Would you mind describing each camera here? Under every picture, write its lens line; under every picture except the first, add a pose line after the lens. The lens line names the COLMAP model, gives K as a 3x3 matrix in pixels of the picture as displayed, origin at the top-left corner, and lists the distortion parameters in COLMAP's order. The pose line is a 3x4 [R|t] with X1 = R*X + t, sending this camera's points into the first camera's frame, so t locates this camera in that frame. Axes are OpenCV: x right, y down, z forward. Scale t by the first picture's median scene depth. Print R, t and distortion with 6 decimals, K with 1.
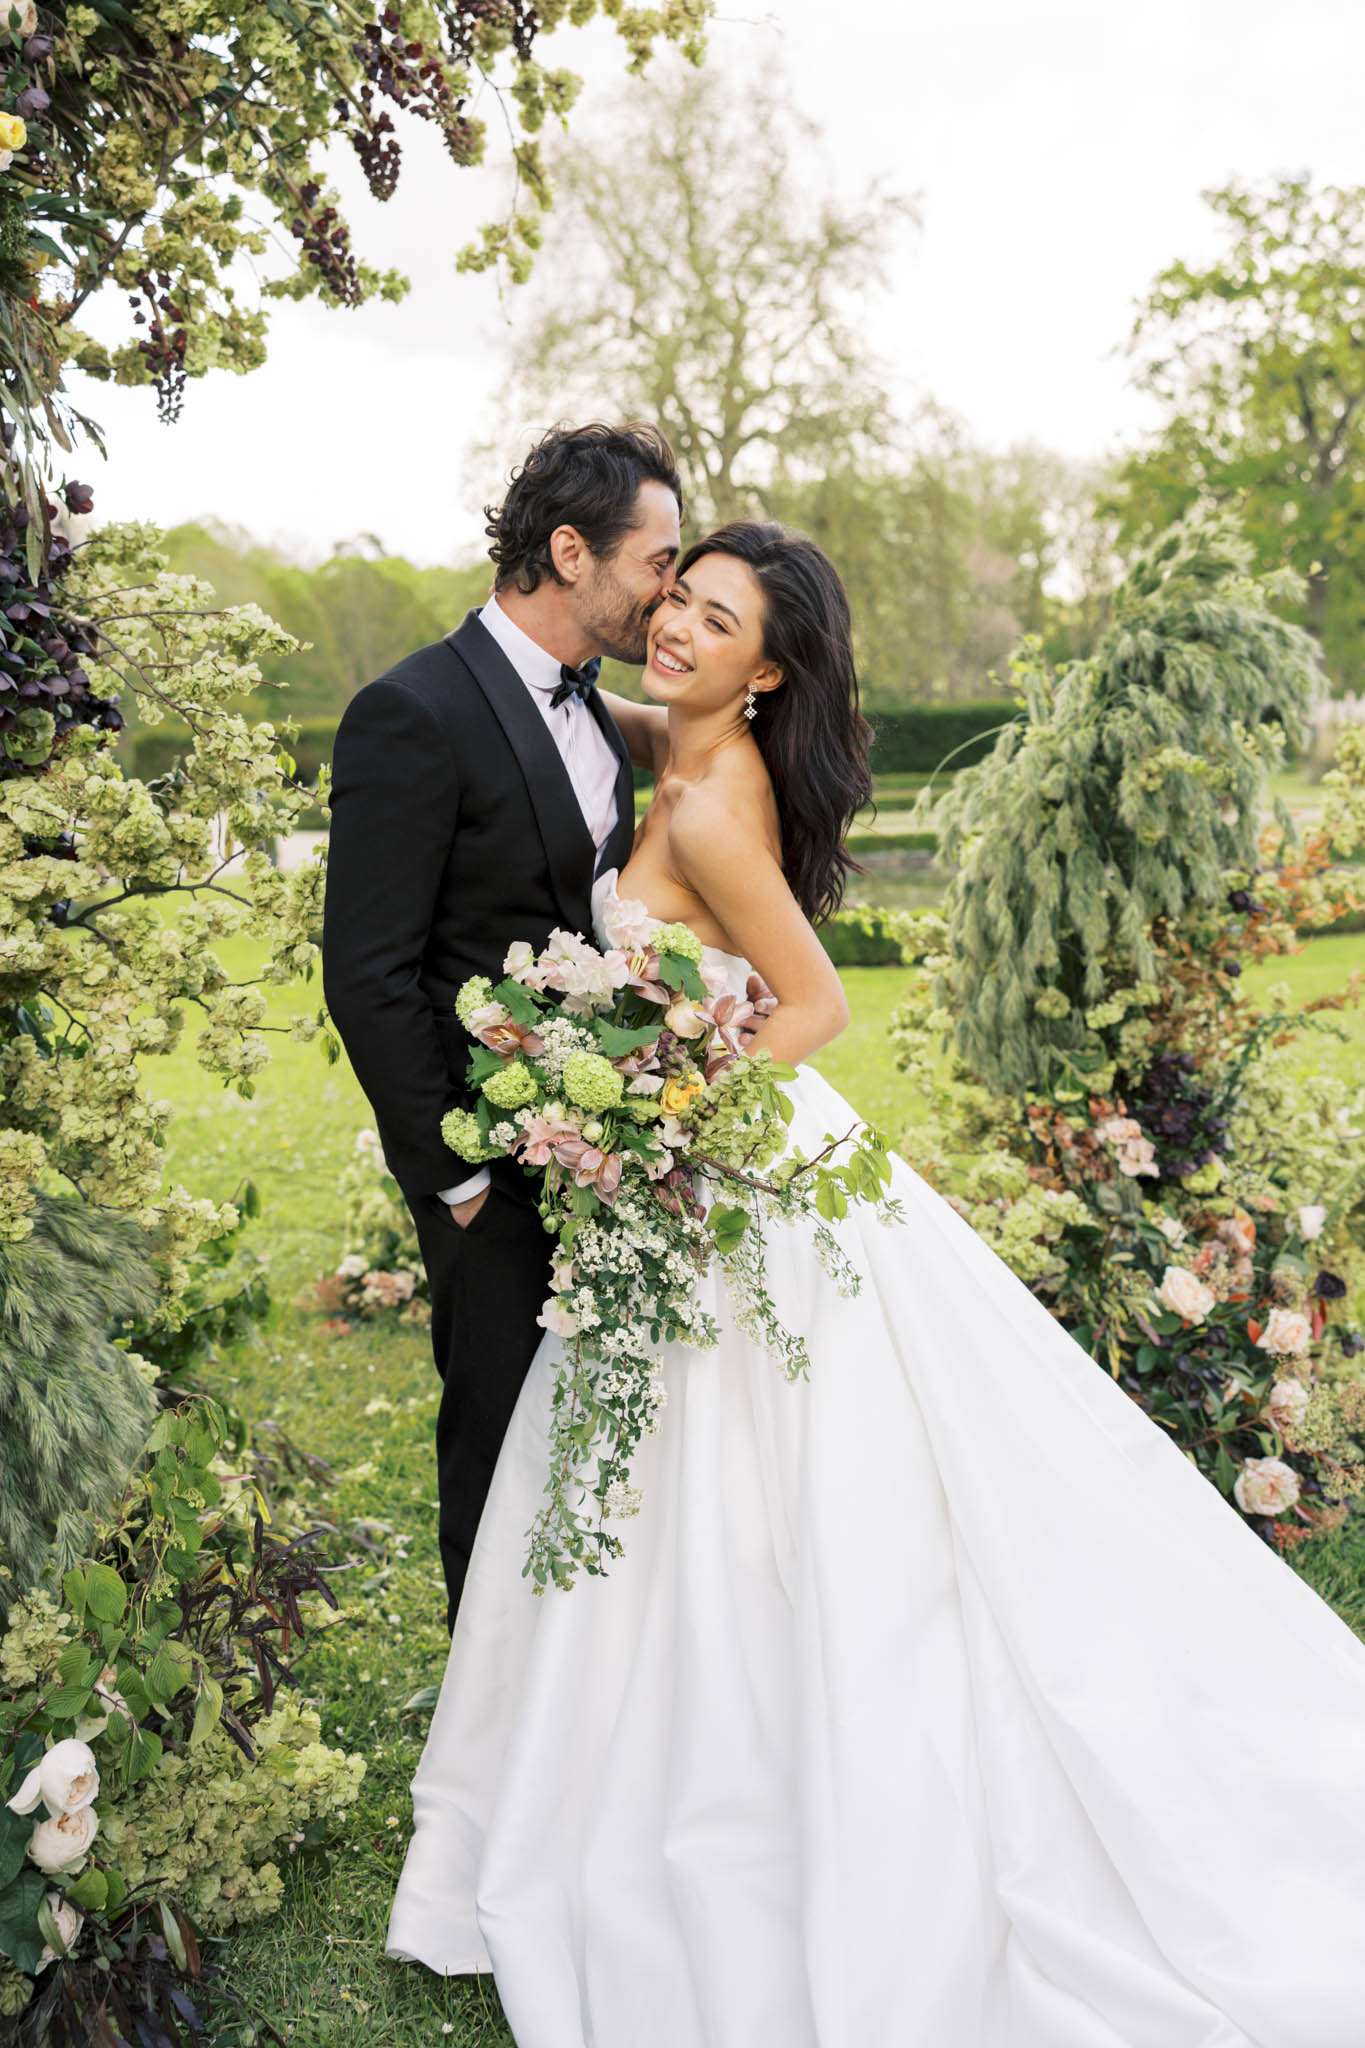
lens RADIAL K [[1959.0, 0, 614.5], [0, 1959.0, 989.8], [0, 0, 1]] dist [-0.006804, -0.011887]
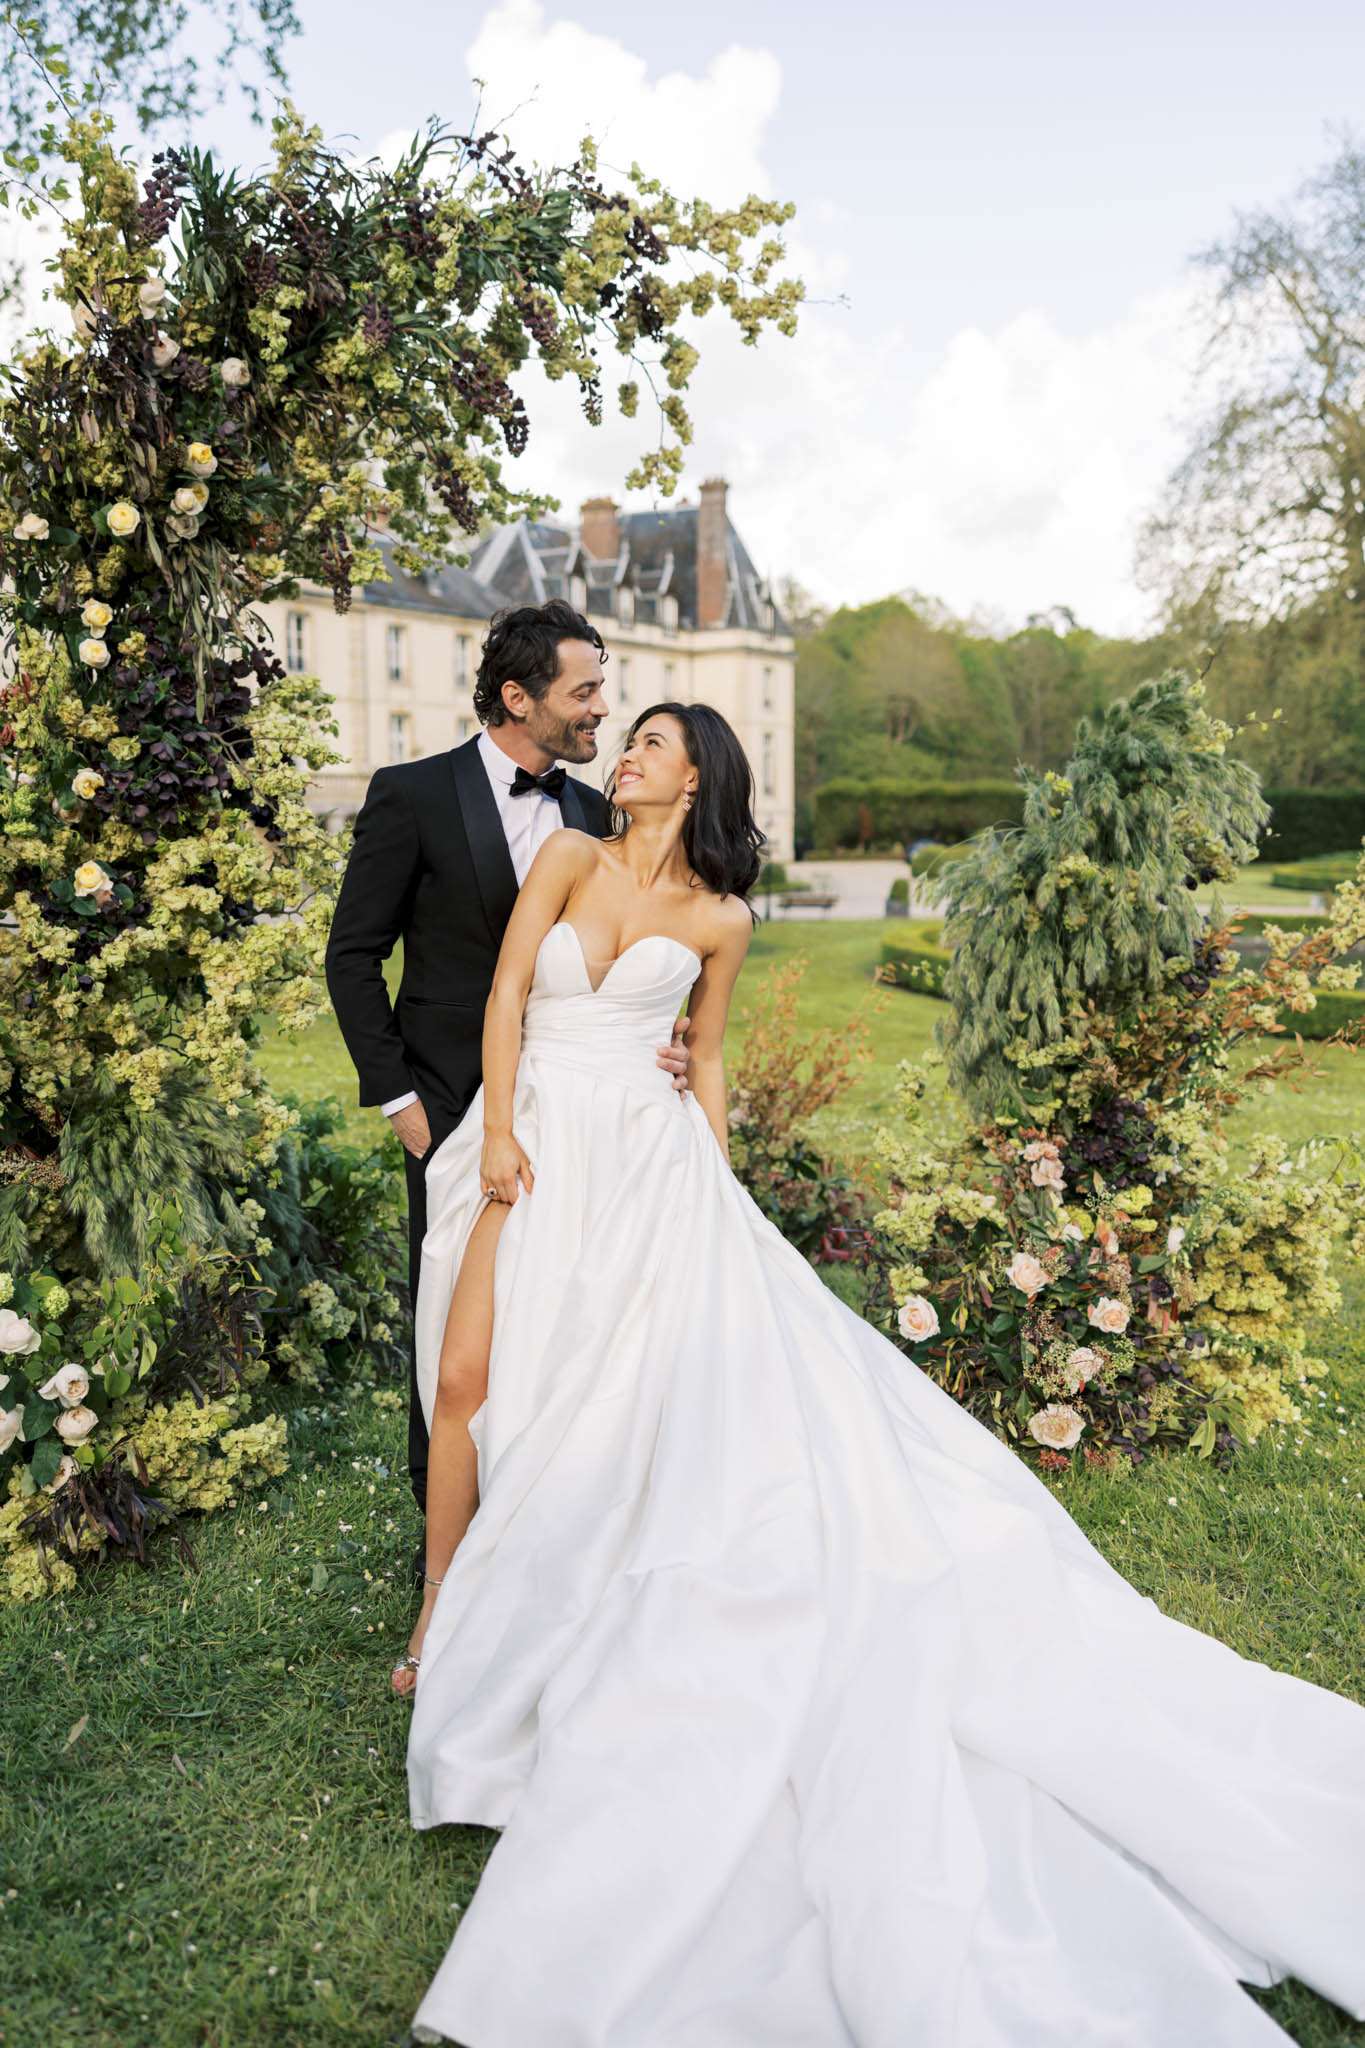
lens RADIAL K [[1972.2, 0, 690.1], [0, 1972.2, 1011.3], [0, 0, 1]] dist [0.013723, -0.004144]
pose [[0.926906, 0.083013, -0.365997, 0.117441], [-0.088517, 0.996073, 0.001749, -0.000321], [0.364705, 0.030776, 0.930615, -0.065651]]
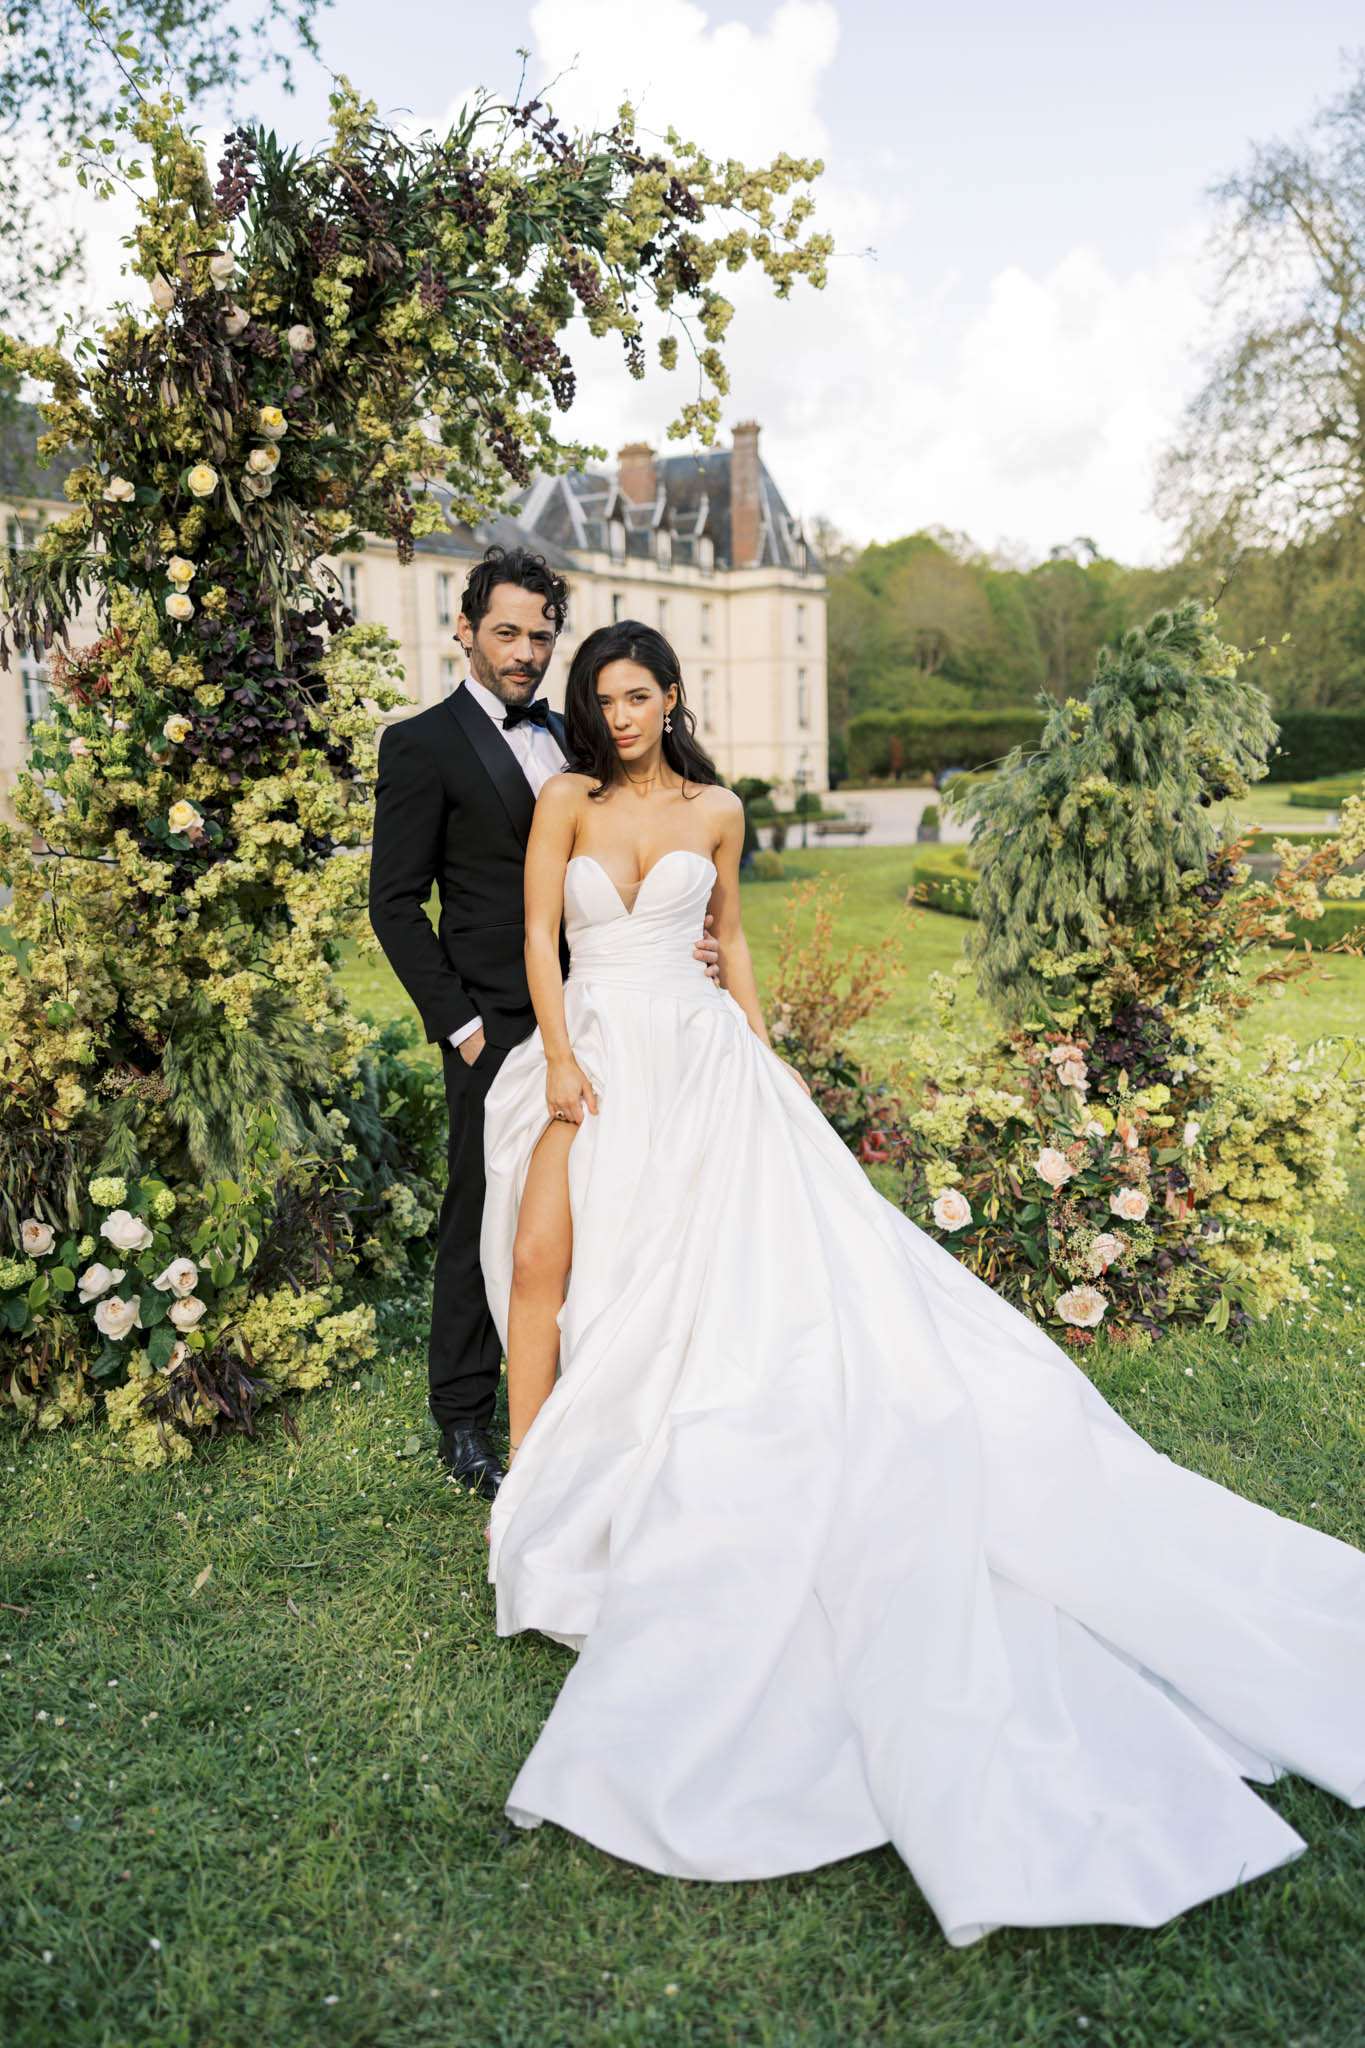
lens RADIAL K [[1885.4, 0, 674.9], [0, 1885.4, 1028.7], [0, 0, 1]] dist [0.010855, 0.007340]
pose [[0.917134, 0.084939, -0.389423, 0.120024], [-0.070332, 0.996186, 0.051645, 0.001113], [0.392324, -0.019976, 0.919610, -0.074550]]
